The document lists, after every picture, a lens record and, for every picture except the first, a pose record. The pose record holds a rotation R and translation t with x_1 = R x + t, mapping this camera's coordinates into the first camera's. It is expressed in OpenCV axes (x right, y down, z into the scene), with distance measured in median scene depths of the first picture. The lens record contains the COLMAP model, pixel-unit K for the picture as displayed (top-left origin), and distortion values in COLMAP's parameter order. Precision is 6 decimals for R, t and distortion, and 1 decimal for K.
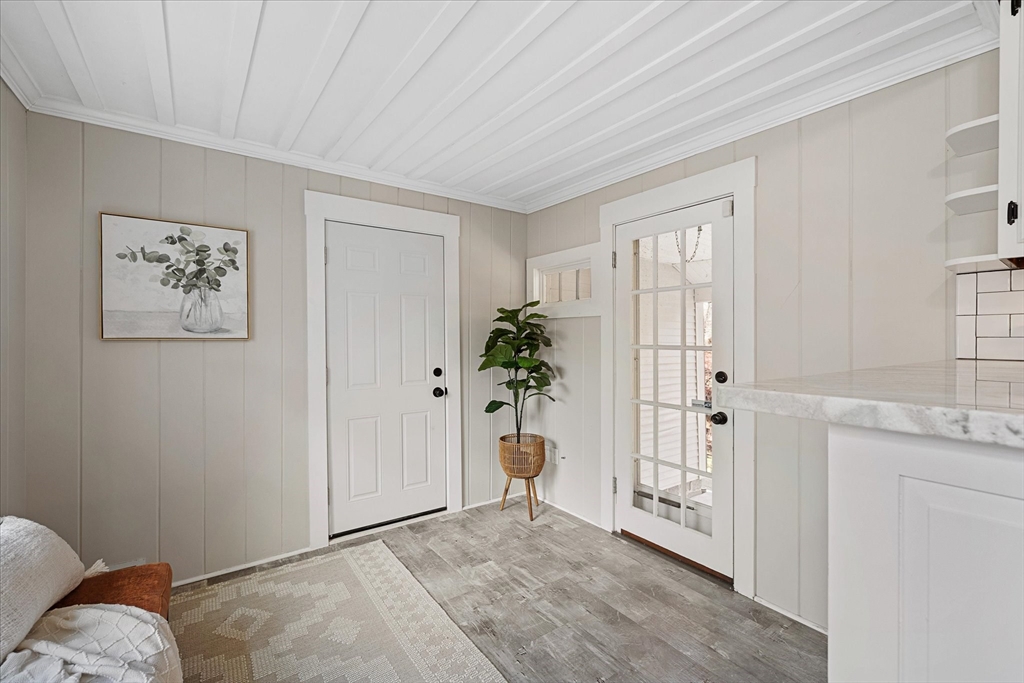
lens RADIAL K [[438.8, 0, 512.0], [0, 438.8, 341.5], [0, 0, 1]] dist [0.000053, 0.000079]
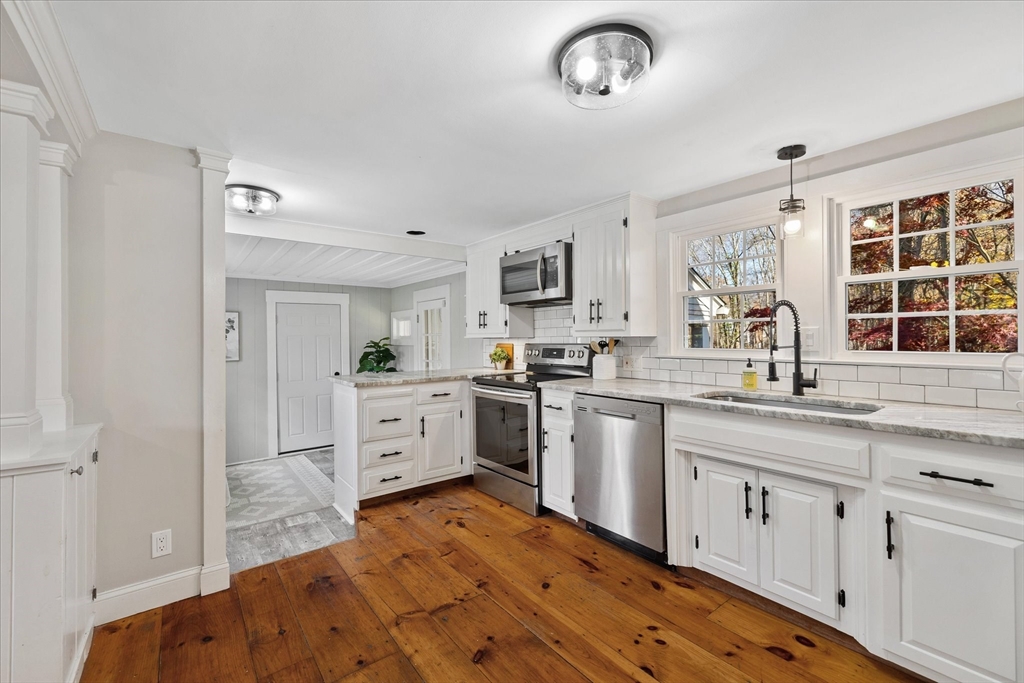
lens RADIAL K [[427.9, 0, 511.9], [0, 427.9, 339.7], [0, 0, 1]] dist [-0.001162, 0.000148]
pose [[0.999254, -0.006975, 0.037990, 0.635188], [0.007384, 0.999916, -0.010627, -0.067490], [-0.037913, 0.010900, 0.999222, -1.107783]]
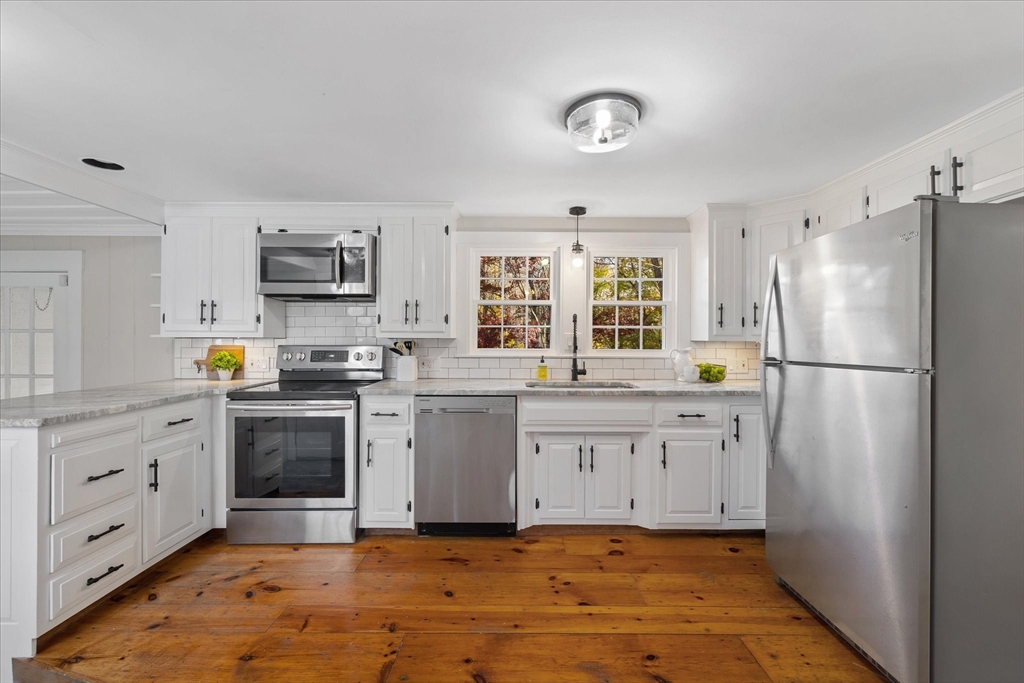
lens RADIAL K [[427.9, 0, 511.9], [0, 427.9, 339.7], [0, 0, 1]] dist [-0.001162, 0.000148]
pose [[0.587902, 0.000958, 0.808932, 0.186641], [0.007810, 0.999946, -0.006860, -0.071239], [-0.808895, 0.010351, 0.587863, -0.872575]]
